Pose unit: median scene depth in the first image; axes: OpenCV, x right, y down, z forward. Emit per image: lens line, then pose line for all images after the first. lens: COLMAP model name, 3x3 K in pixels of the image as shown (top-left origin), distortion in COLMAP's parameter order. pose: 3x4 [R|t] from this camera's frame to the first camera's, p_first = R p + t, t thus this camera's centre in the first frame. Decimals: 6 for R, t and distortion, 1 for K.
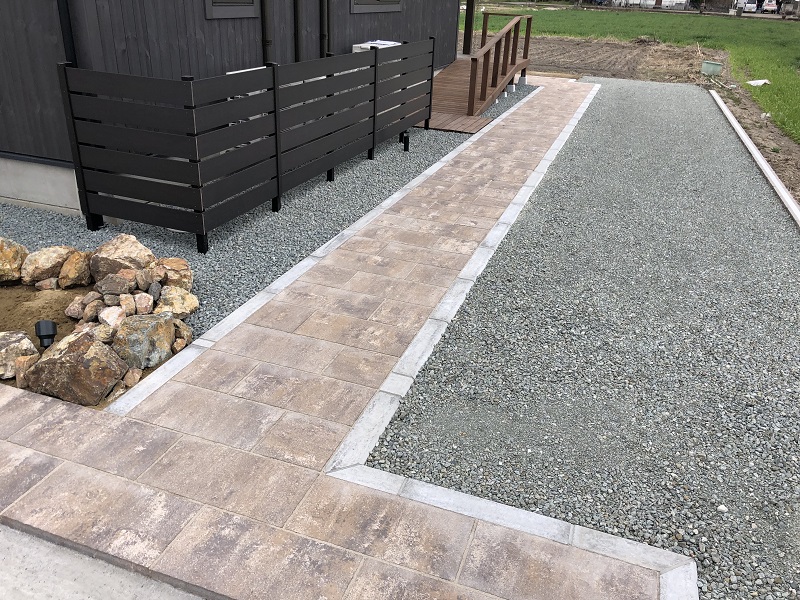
lens RADIAL K [[653.2, 0, 403.4], [0, 653.2, 293.9], [0, 0, 1]] dist [0.050365, -0.051048]
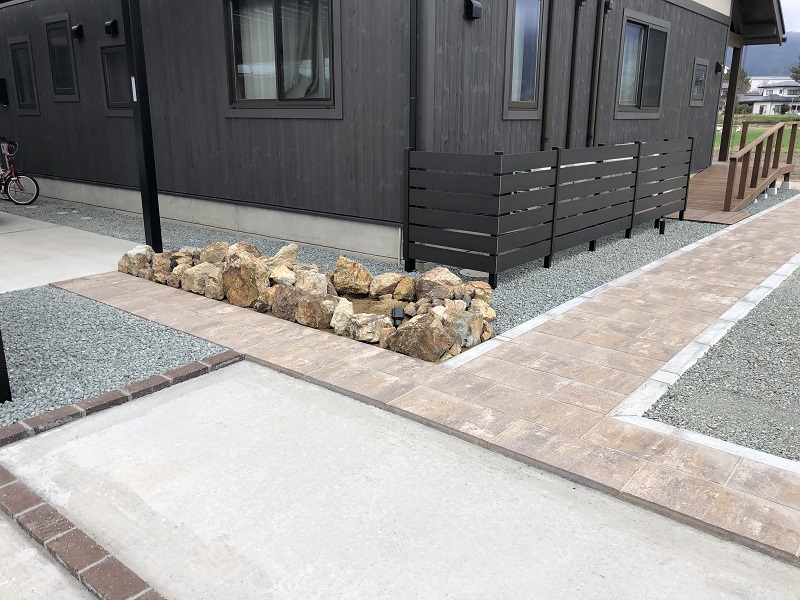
lens RADIAL K [[653.2, 0, 403.4], [0, 653.2, 293.9], [0, 0, 1]] dist [0.050365, -0.051048]
pose [[0.940129, 0.049596, -0.337191, -0.049532], [-0.108395, 0.981495, -0.157855, 0.184935], [0.323122, 0.184953, 0.928108, -0.242444]]
